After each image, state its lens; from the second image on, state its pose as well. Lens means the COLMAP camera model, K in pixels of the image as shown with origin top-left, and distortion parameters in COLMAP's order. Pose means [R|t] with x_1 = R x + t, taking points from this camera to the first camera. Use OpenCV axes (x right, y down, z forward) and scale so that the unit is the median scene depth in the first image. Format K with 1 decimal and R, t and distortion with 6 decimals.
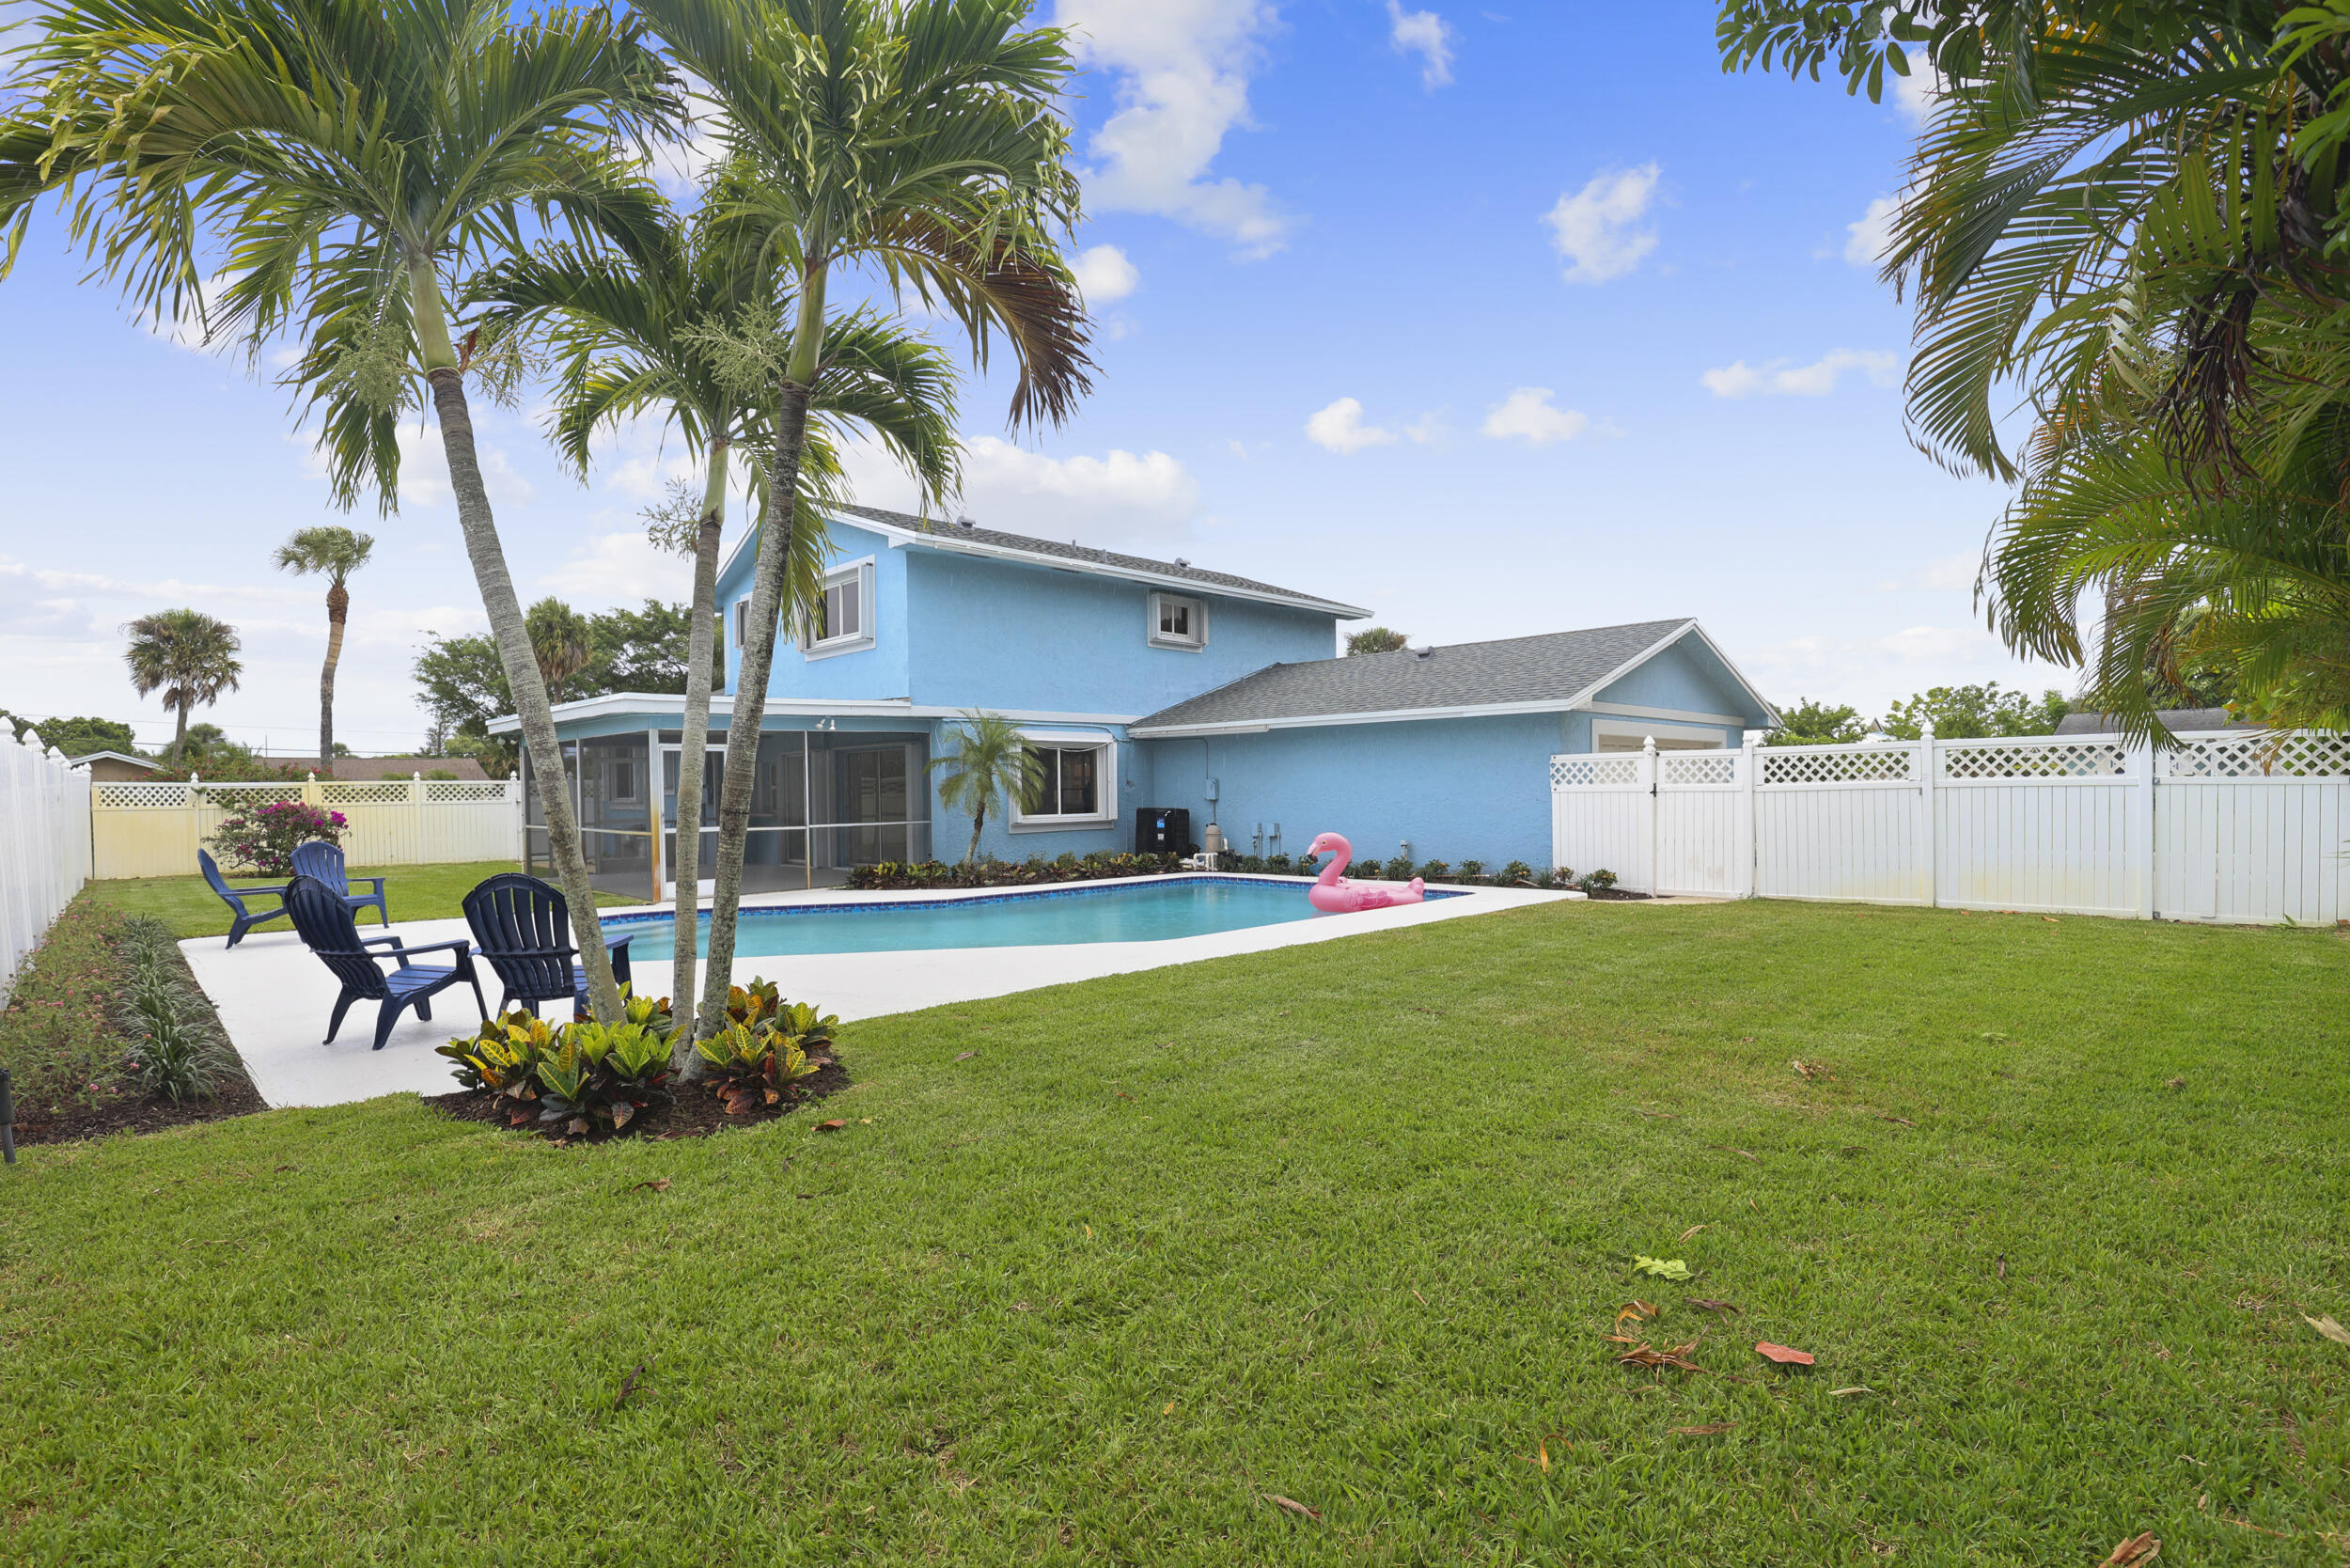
lens RADIAL K [[1095.5, 0, 1170.9], [0, 1095.5, 805.6], [0, 0, 1]] dist [0.028662, -0.011598]
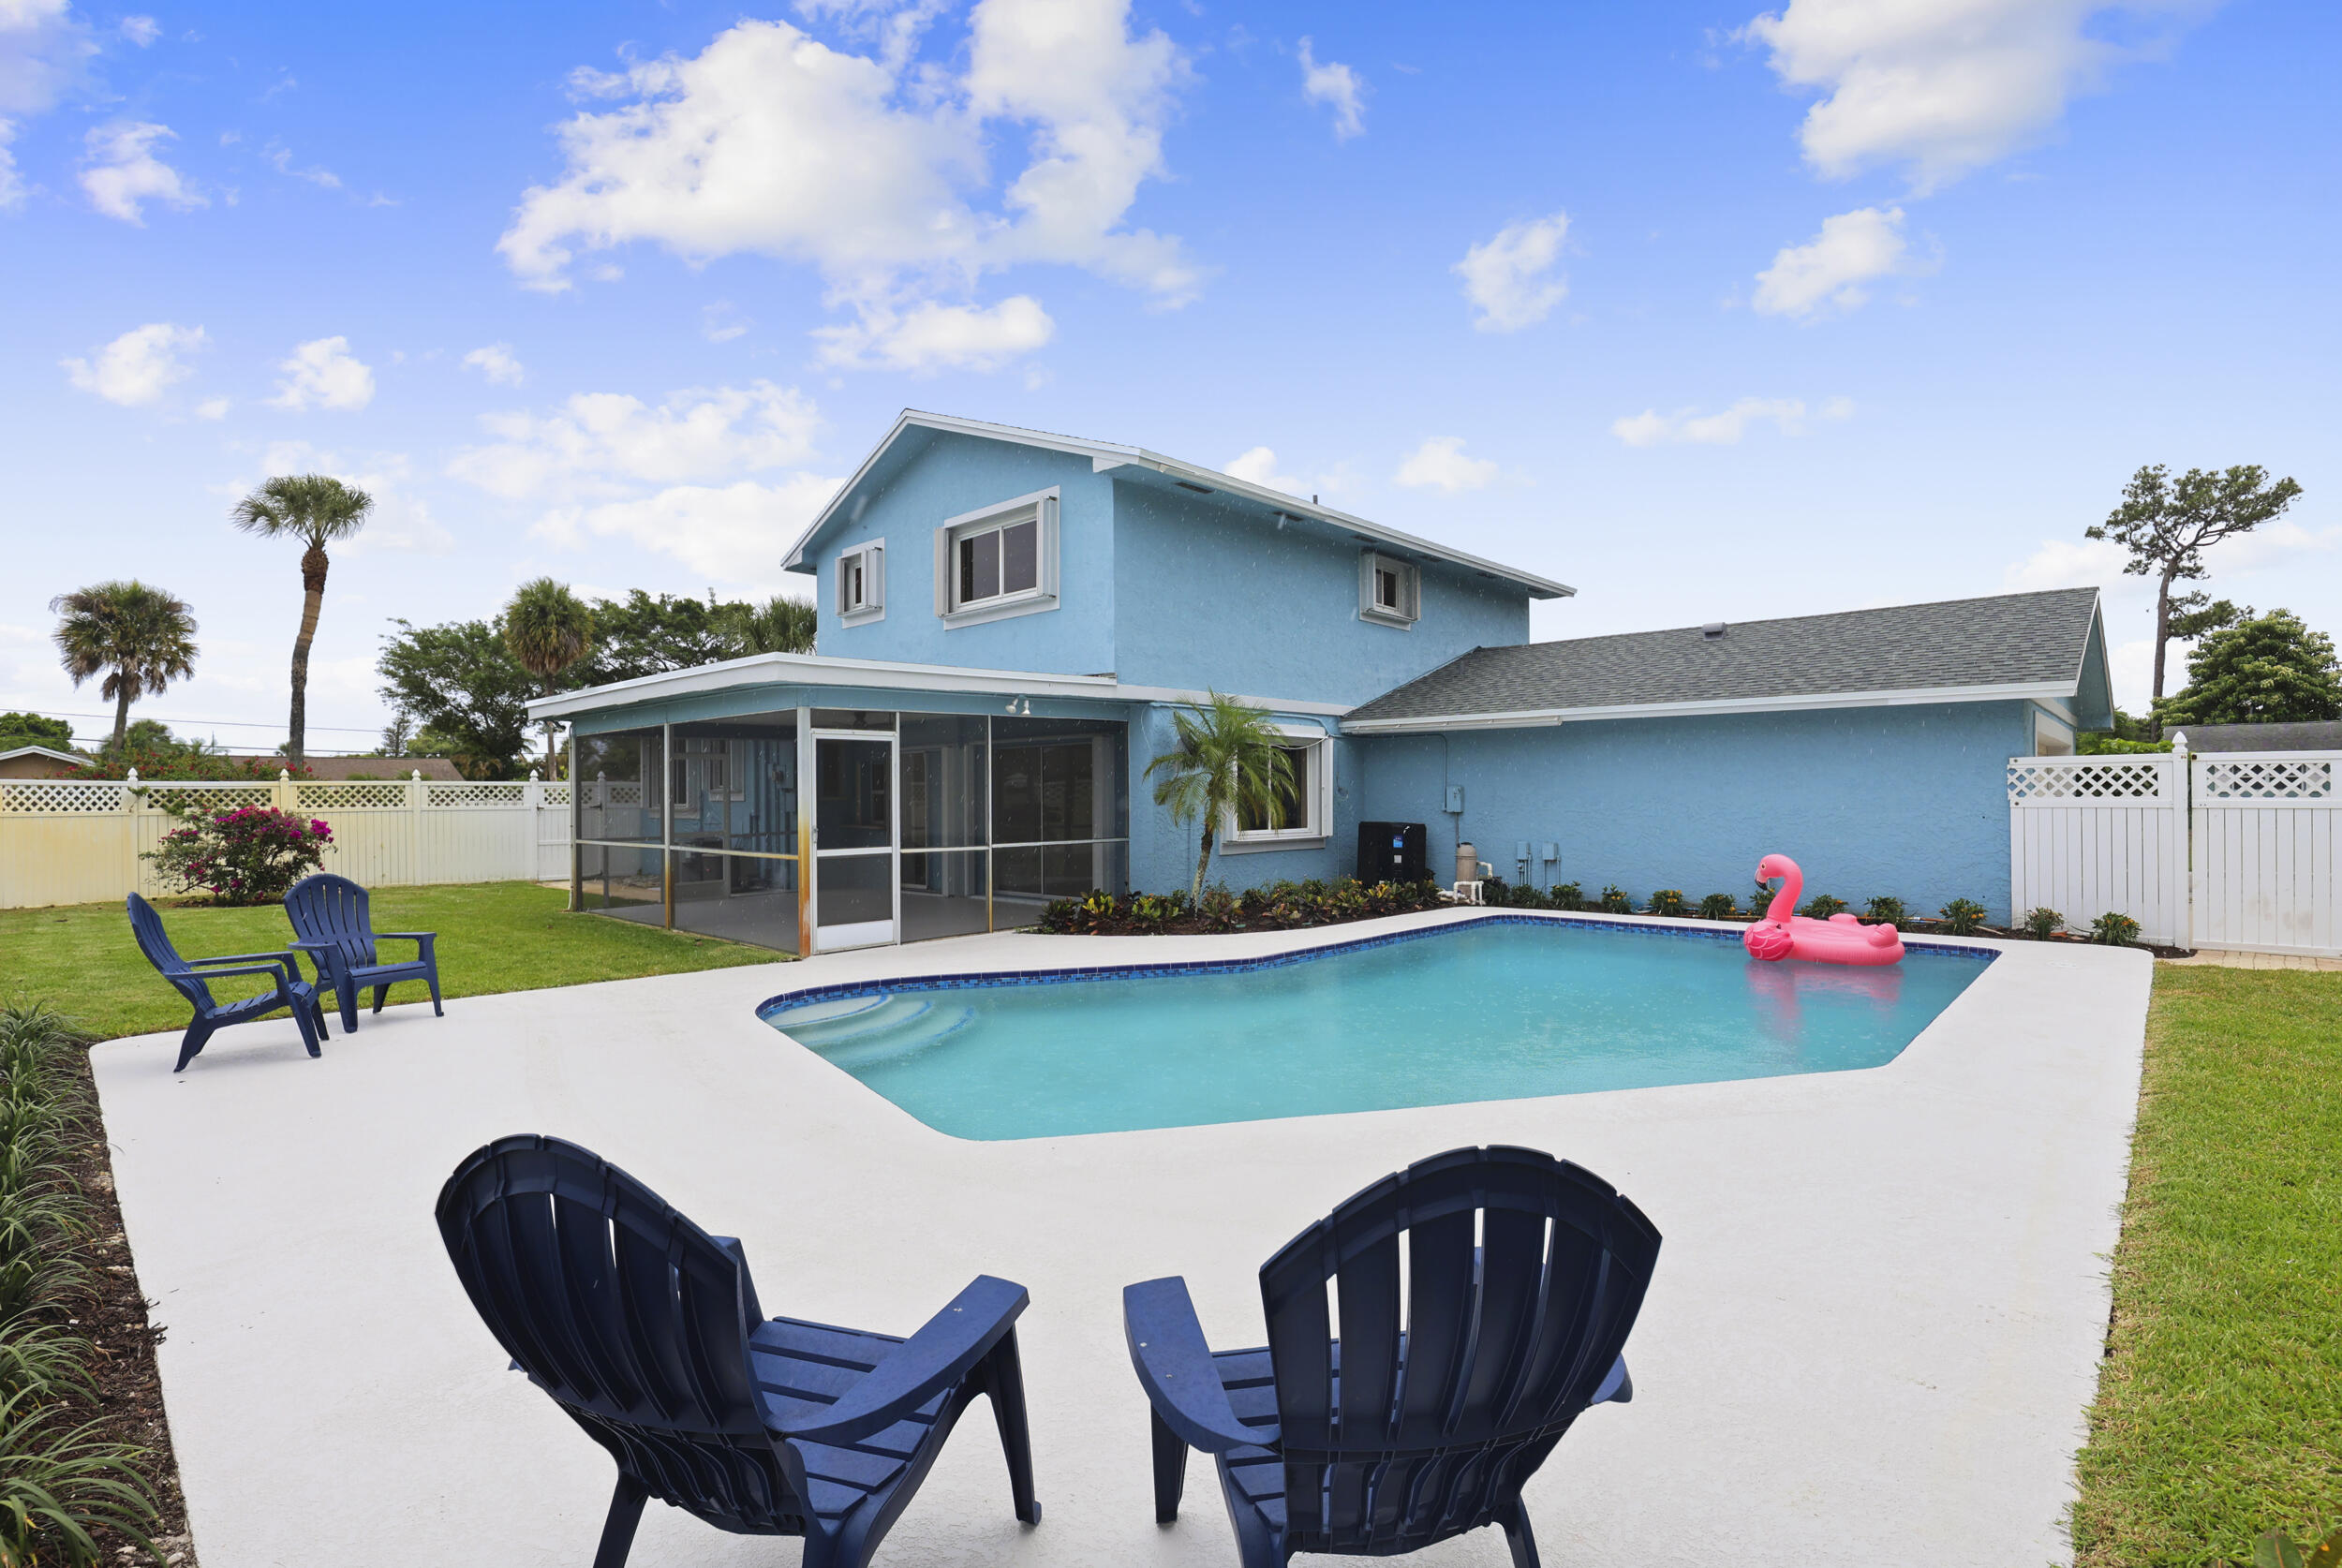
lens RADIAL K [[1084.5, 0, 1171.0], [0, 1084.5, 784.0], [0, 0, 1]] dist [-0.001155, 0.000014]
pose [[0.999081, 0.008000, 0.042099, -0.191852], [-0.006855, 0.999605, -0.027268, -0.003073], [-0.042300, 0.026955, 0.998741, 0.221104]]
